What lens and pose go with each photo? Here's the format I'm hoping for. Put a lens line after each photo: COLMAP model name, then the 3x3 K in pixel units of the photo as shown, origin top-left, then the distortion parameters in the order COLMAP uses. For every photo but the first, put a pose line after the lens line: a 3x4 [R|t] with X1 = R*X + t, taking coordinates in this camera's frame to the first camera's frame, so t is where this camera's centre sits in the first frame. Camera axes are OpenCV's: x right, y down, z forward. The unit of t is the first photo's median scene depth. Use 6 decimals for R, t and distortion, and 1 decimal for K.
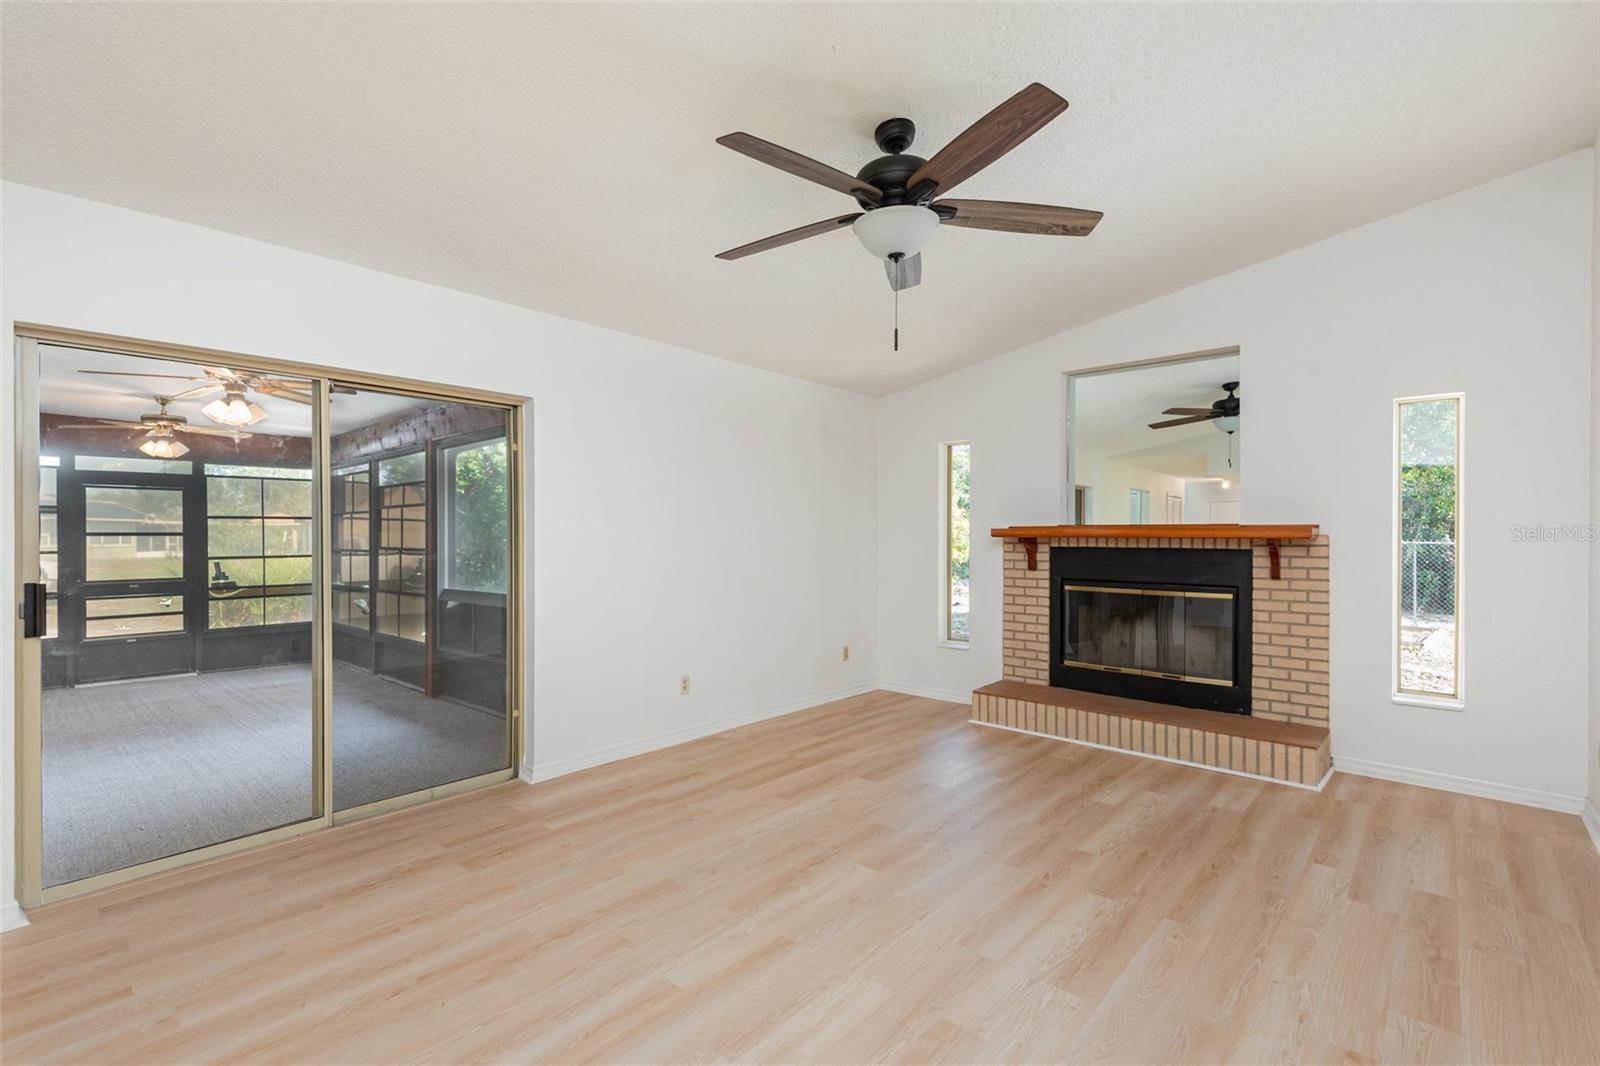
lens RADIAL K [[722.2, 0, 801.9], [0, 722.2, 539.1], [0, 0, 1]] dist [0.013101, -0.000824]
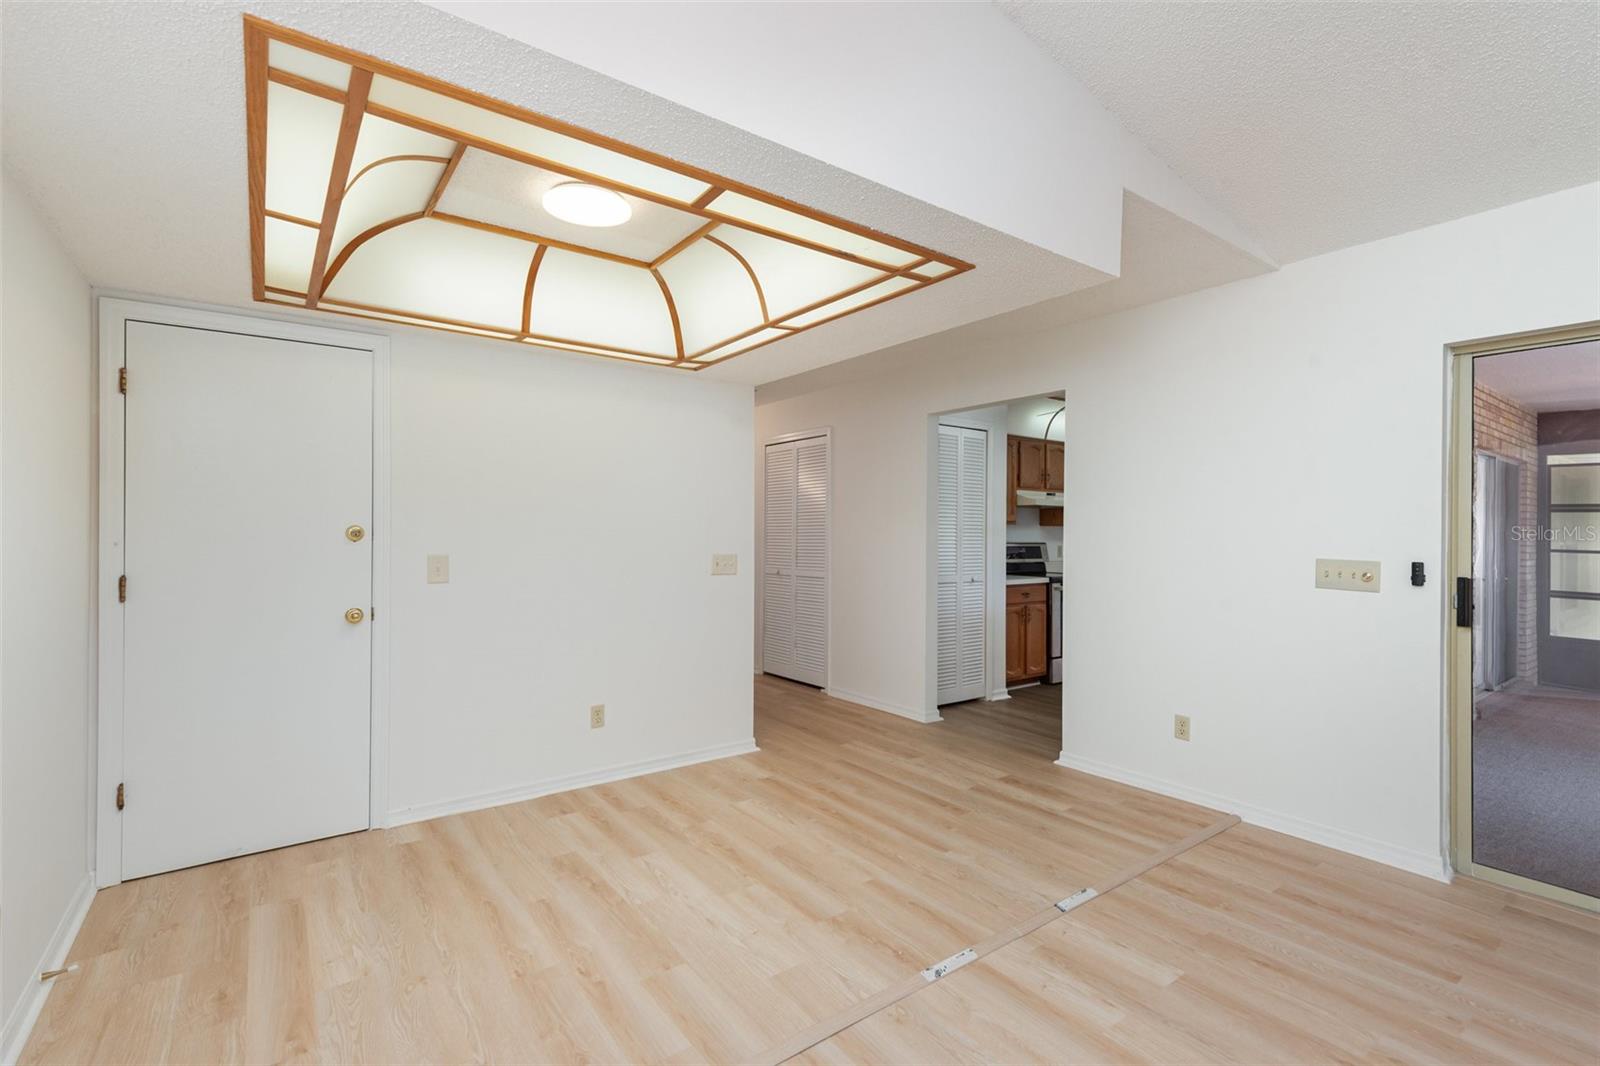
lens RADIAL K [[718.0, 0, 800.0], [0, 718.0, 533.0], [0, 0, 1]] dist [0.027675, -0.000341]
pose [[-0.198440, 0.004265, -0.980104, 0.131685], [-0.014949, 0.999861, 0.007378, 0.001299], [0.979999, 0.016116, -0.198349, 0.145722]]
